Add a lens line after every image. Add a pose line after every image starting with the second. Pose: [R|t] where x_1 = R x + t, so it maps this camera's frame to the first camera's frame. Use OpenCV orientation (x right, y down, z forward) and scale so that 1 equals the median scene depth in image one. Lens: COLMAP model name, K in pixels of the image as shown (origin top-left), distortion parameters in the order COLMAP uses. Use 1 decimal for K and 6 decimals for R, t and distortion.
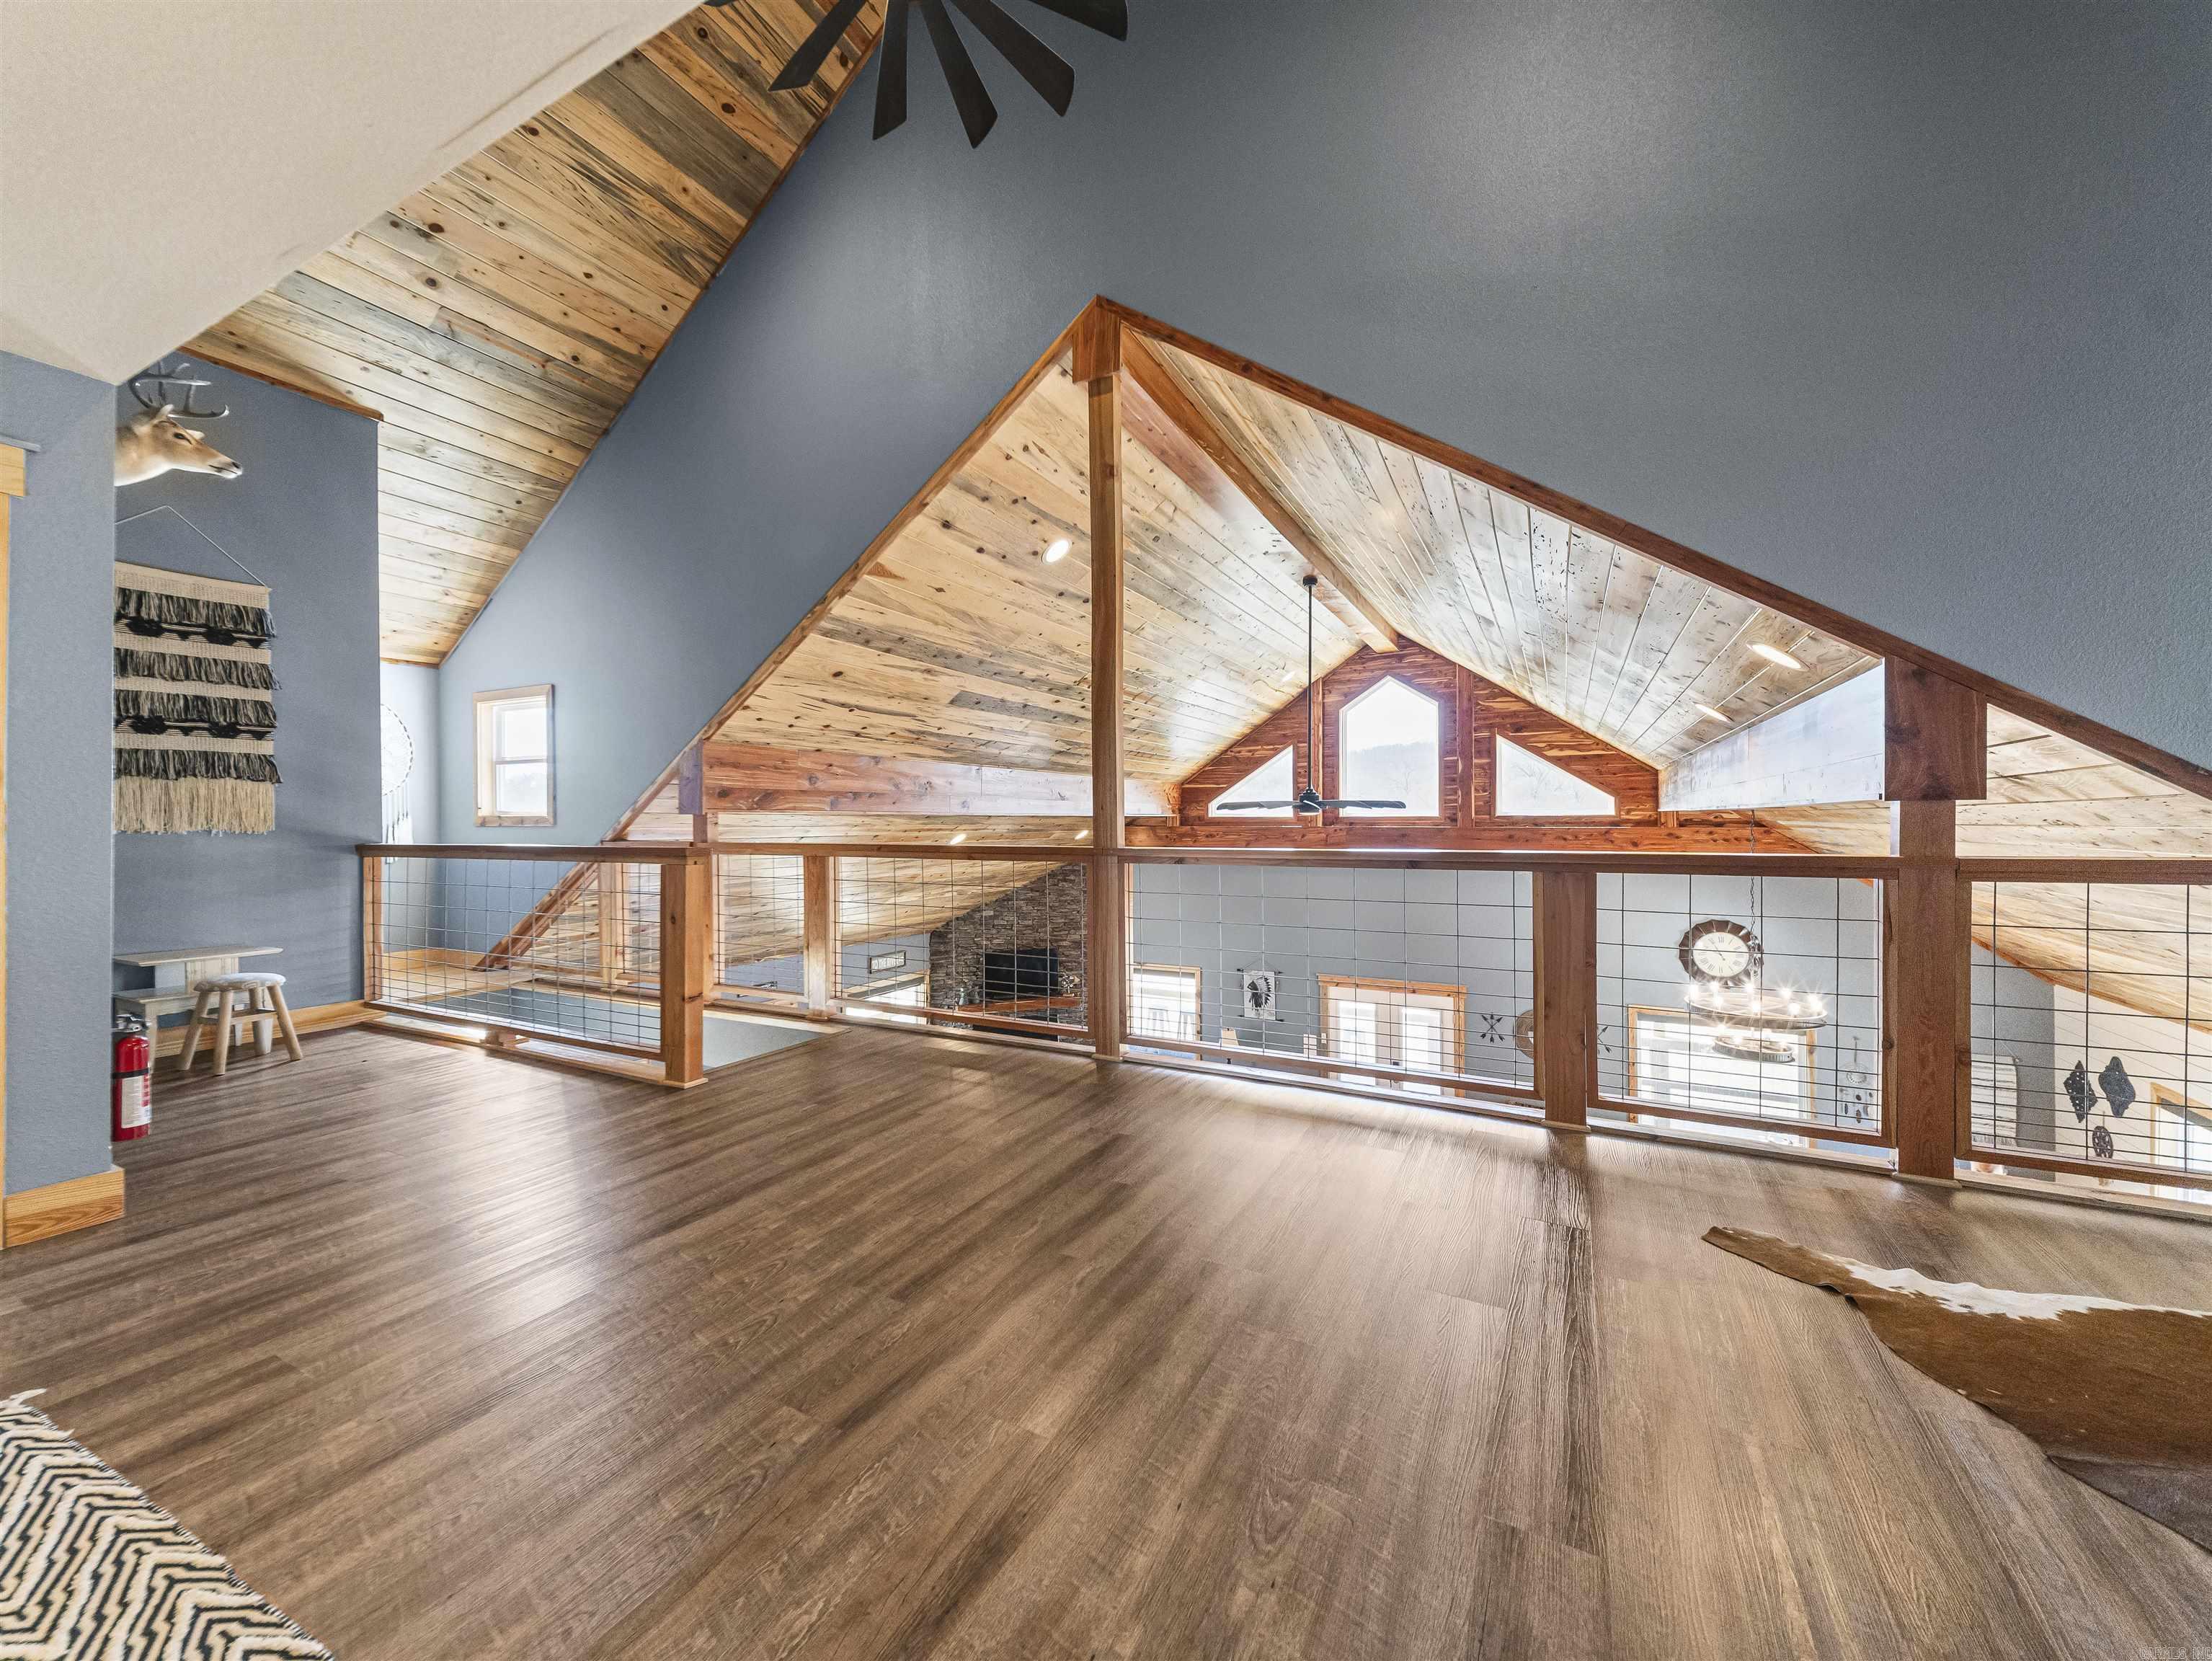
lens RADIAL K [[856.2, 0, 1108.1], [0, 856.2, 830.5], [0, 0, 1]] dist [0.032570, -0.010098]
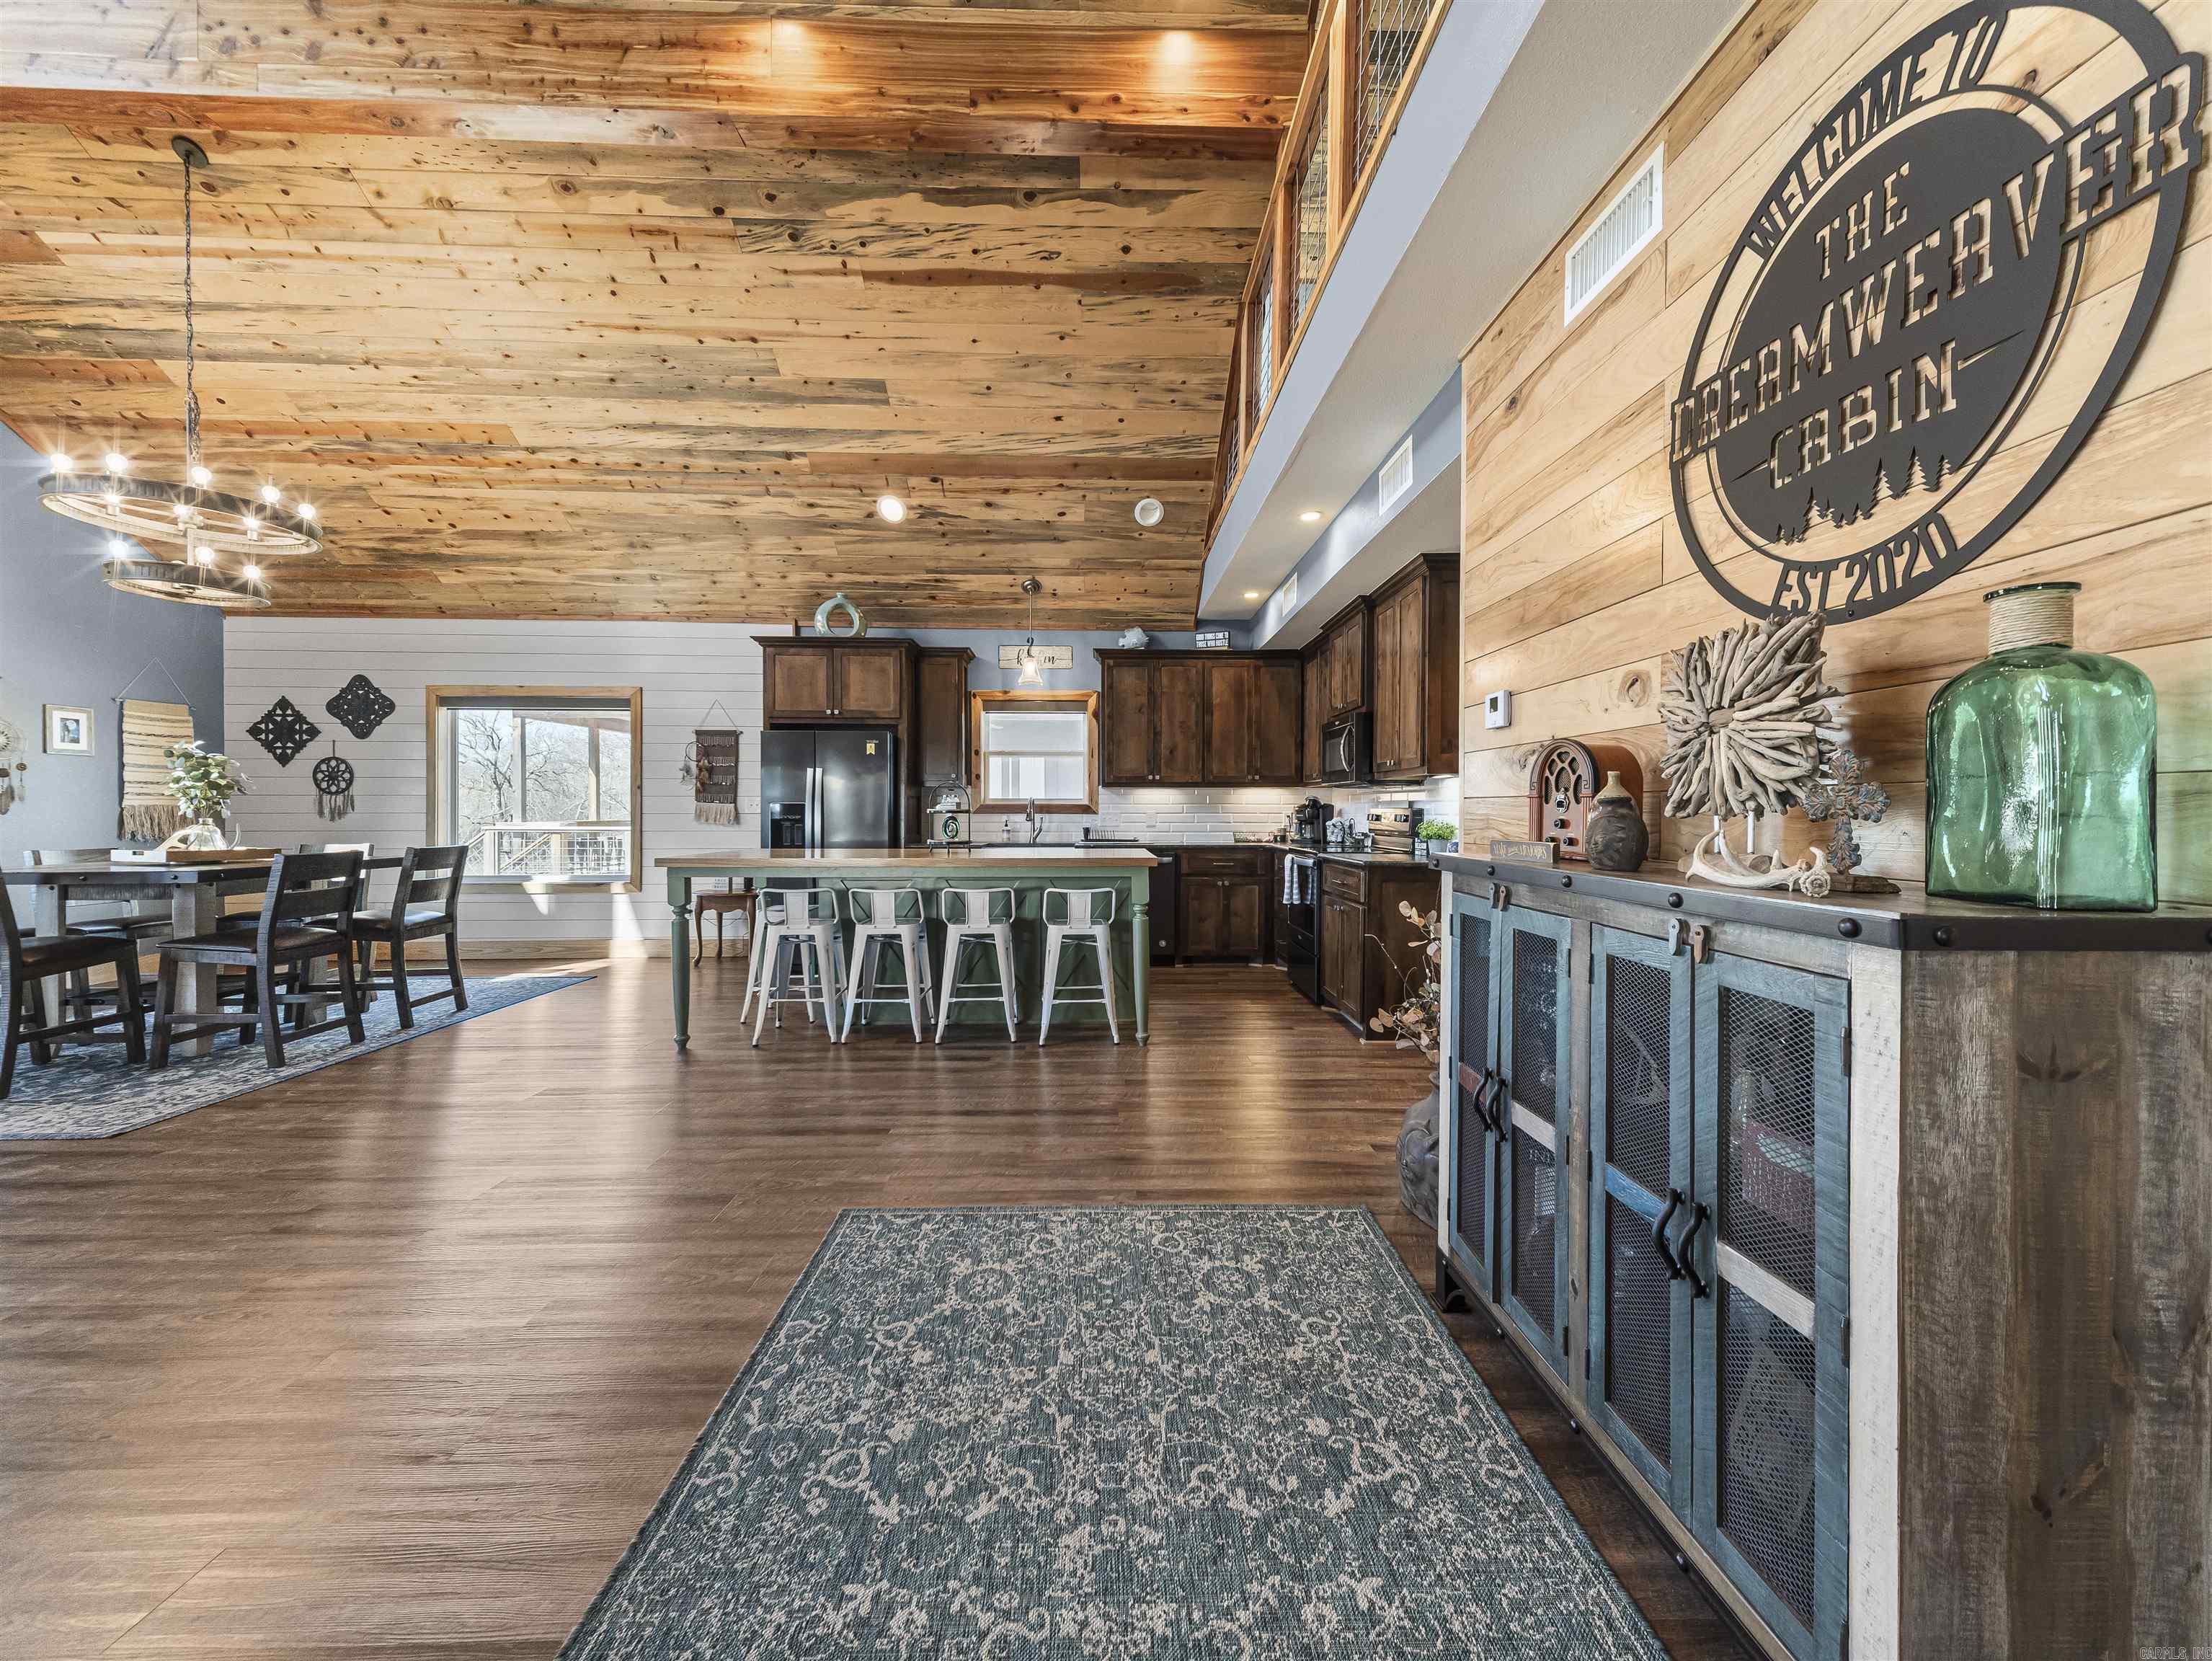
lens RADIAL K [[856.2, 0, 1118.5], [0, 856.2, 818.1], [0, 0, 1]] dist [0.032570, -0.010098]
pose [[-0.493378, -0.007422, 0.869783, -0.053955], [0.009295, 0.999862, 0.013805, 0.287356], [-0.869765, 0.014896, -0.493240, 0.532818]]
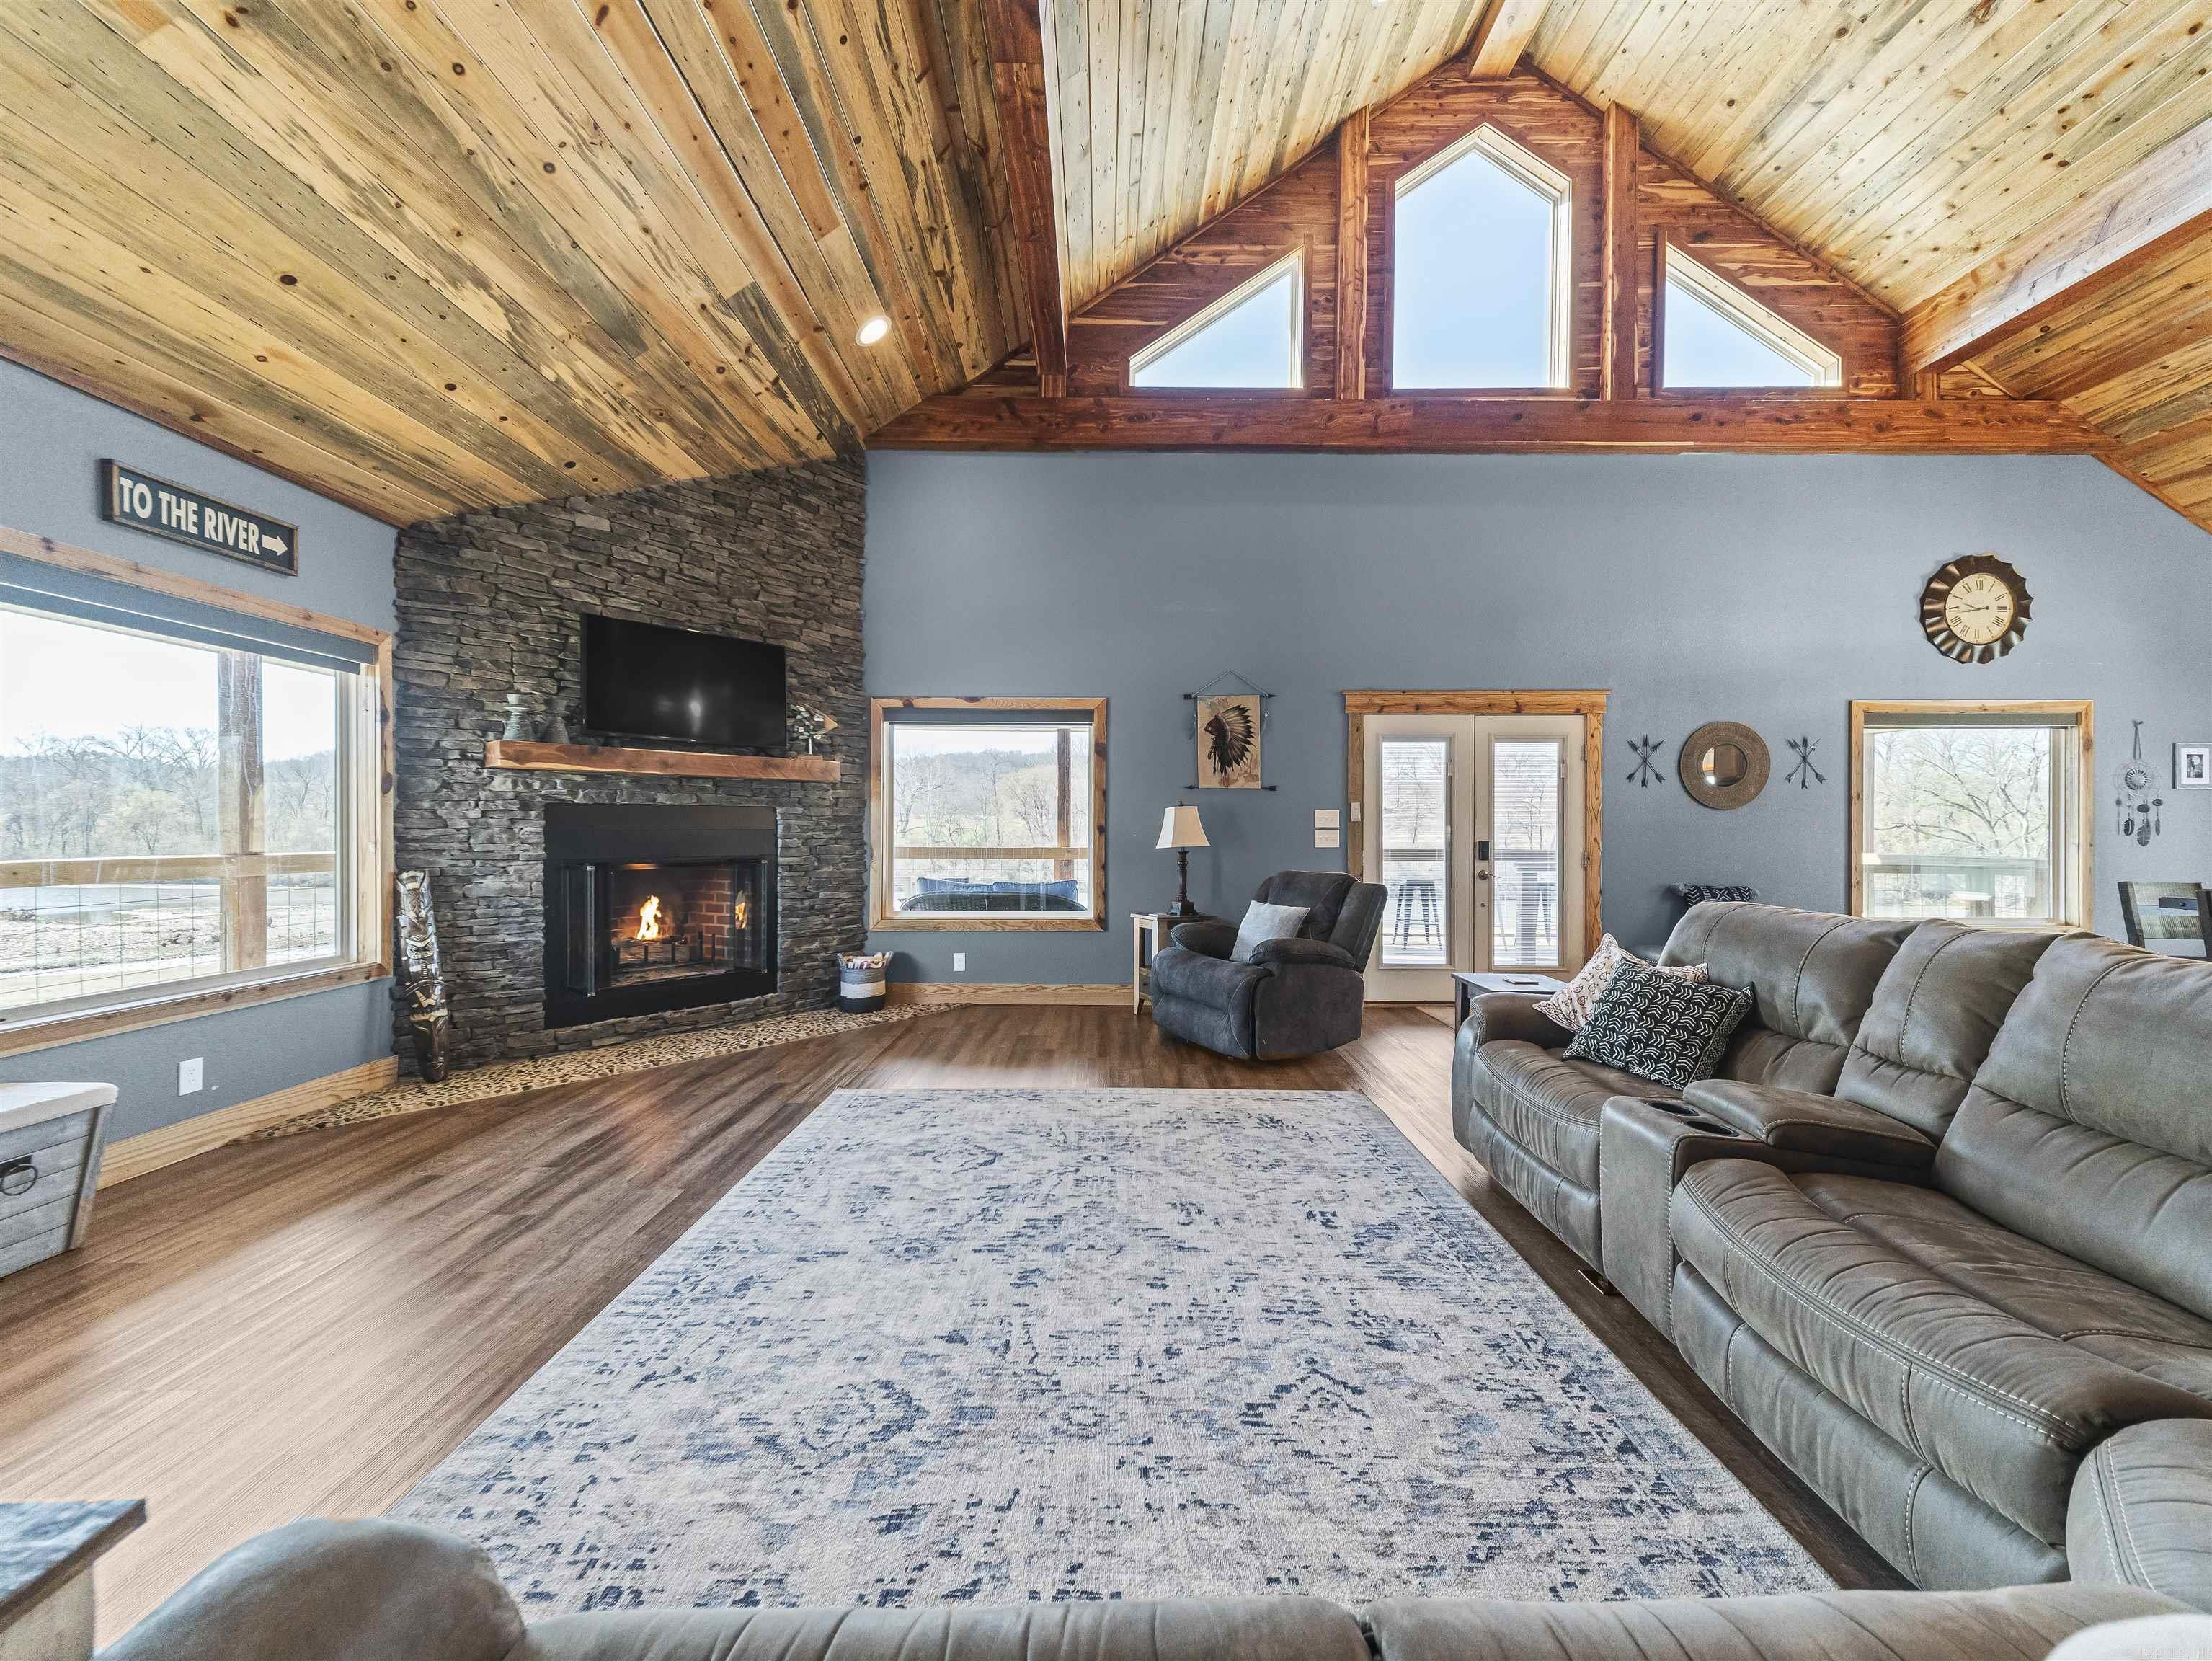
lens RADIAL K [[856.2, 0, 1107.9], [0, 856.2, 828.0], [0, 0, 1]] dist [0.032570, -0.010098]
pose [[0.881358, 0.008465, 0.472372, -0.144169], [-0.003554, 0.999930, -0.011288, 0.282761], [-0.472435, 0.008270, 0.881327, 0.667904]]
